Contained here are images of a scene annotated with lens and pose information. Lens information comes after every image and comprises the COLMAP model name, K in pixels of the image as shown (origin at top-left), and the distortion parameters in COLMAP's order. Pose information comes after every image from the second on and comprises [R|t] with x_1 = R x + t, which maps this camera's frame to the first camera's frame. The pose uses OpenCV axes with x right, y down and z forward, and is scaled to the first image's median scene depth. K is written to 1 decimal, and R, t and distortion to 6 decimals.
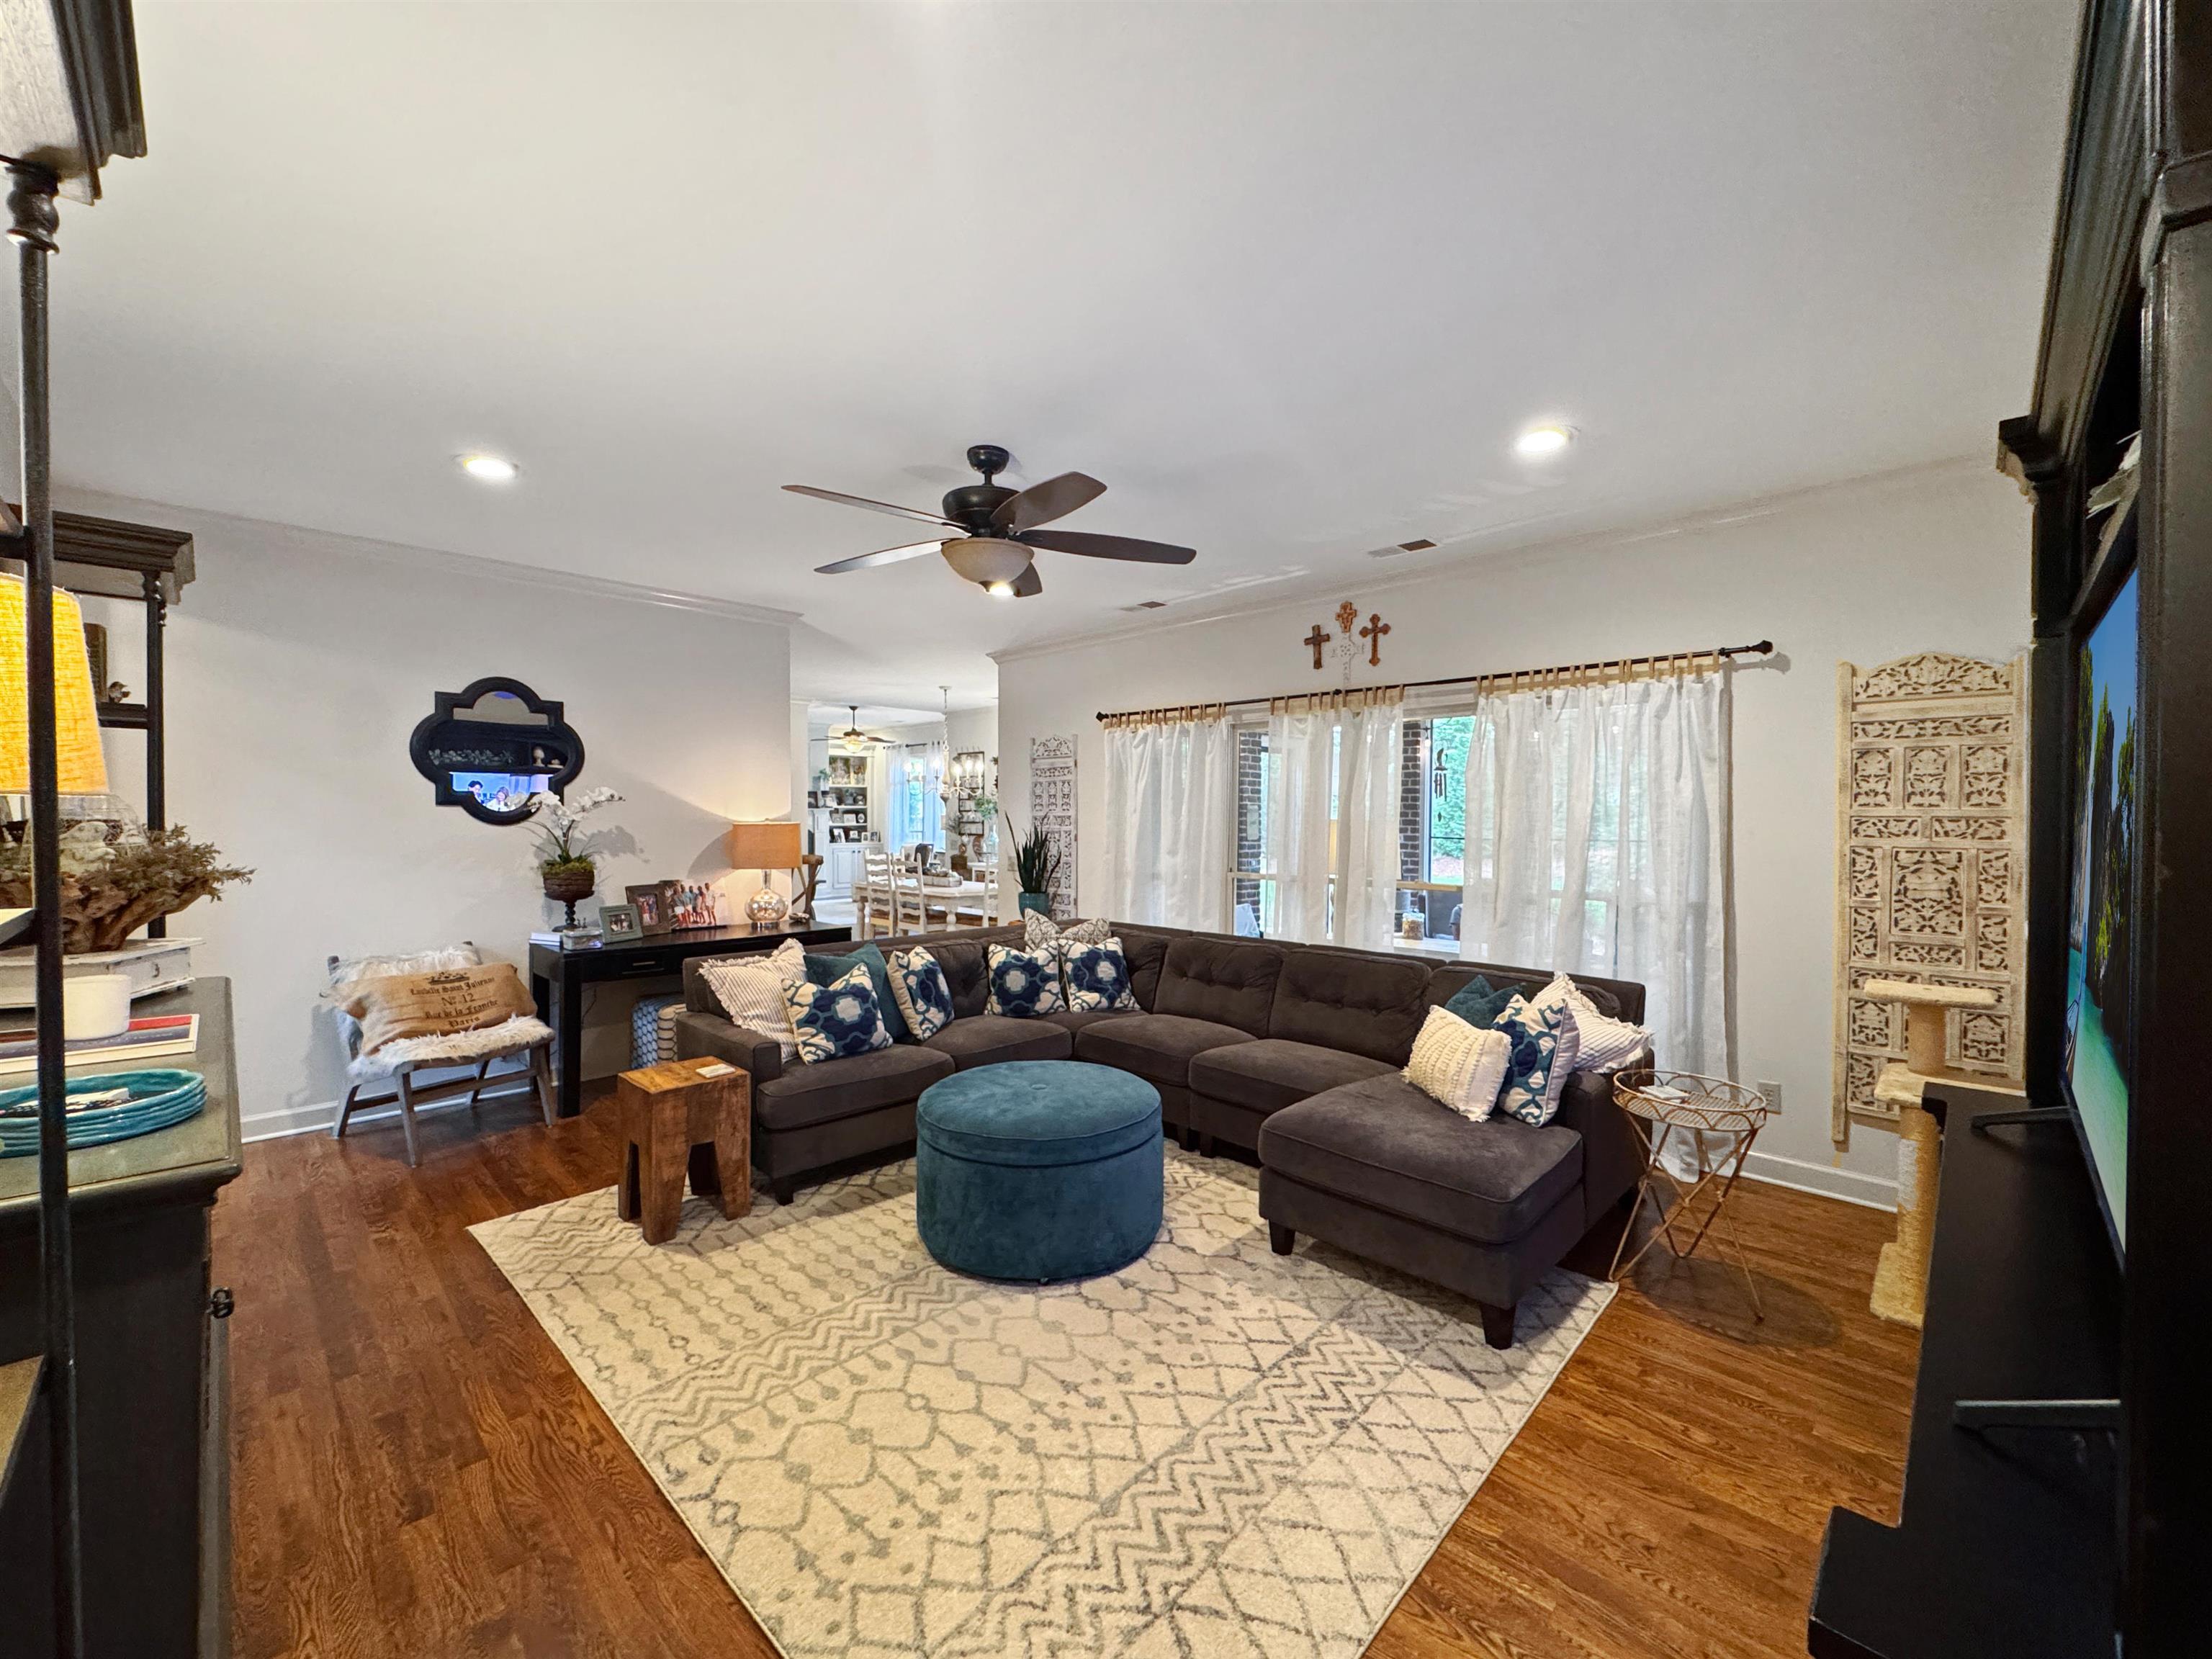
lens RADIAL K [[908.9, 0, 1118.1], [0, 908.9, 827.1], [0, 0, 1]] dist [-0.002662, -0.000438]
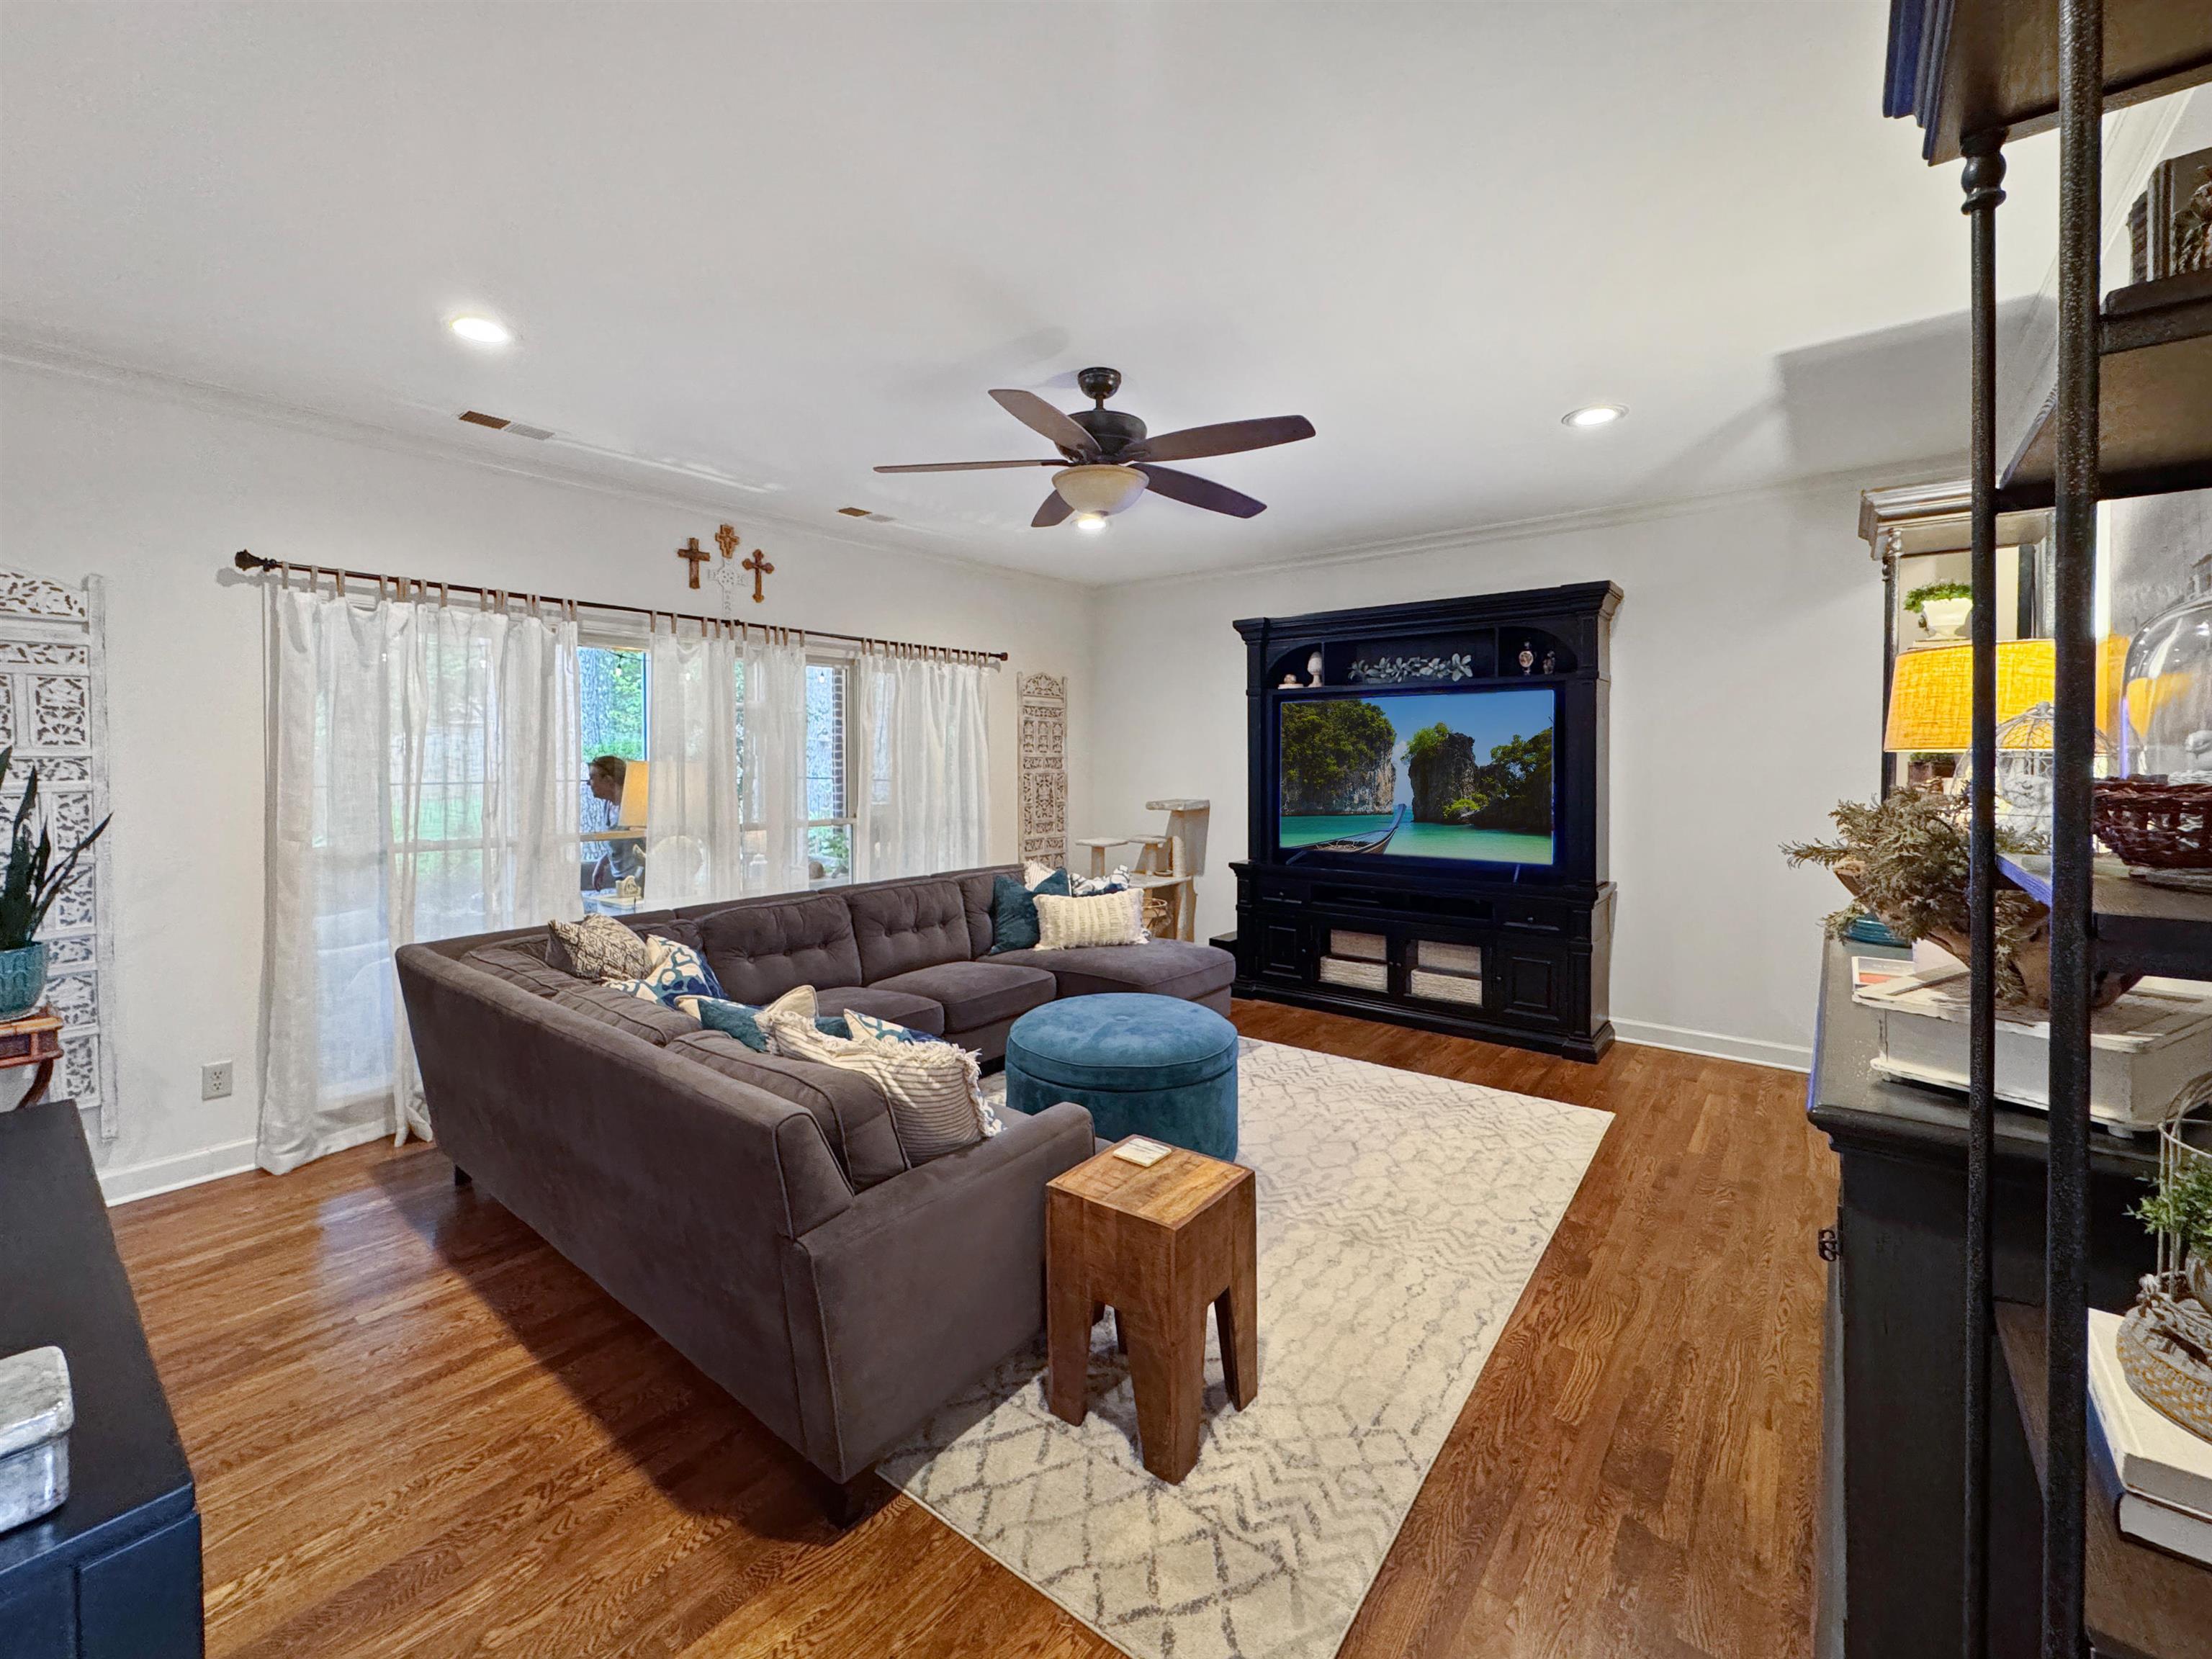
lens RADIAL K [[908.9, 0, 1123.8], [0, 908.9, 762.8], [0, 0, 1]] dist [-0.002662, -0.000438]
pose [[-0.119157, -0.007270, 0.992849, -0.702428], [0.011211, 0.999900, 0.008667, -0.009863], [-0.992812, 0.012164, -0.119063, 0.702707]]
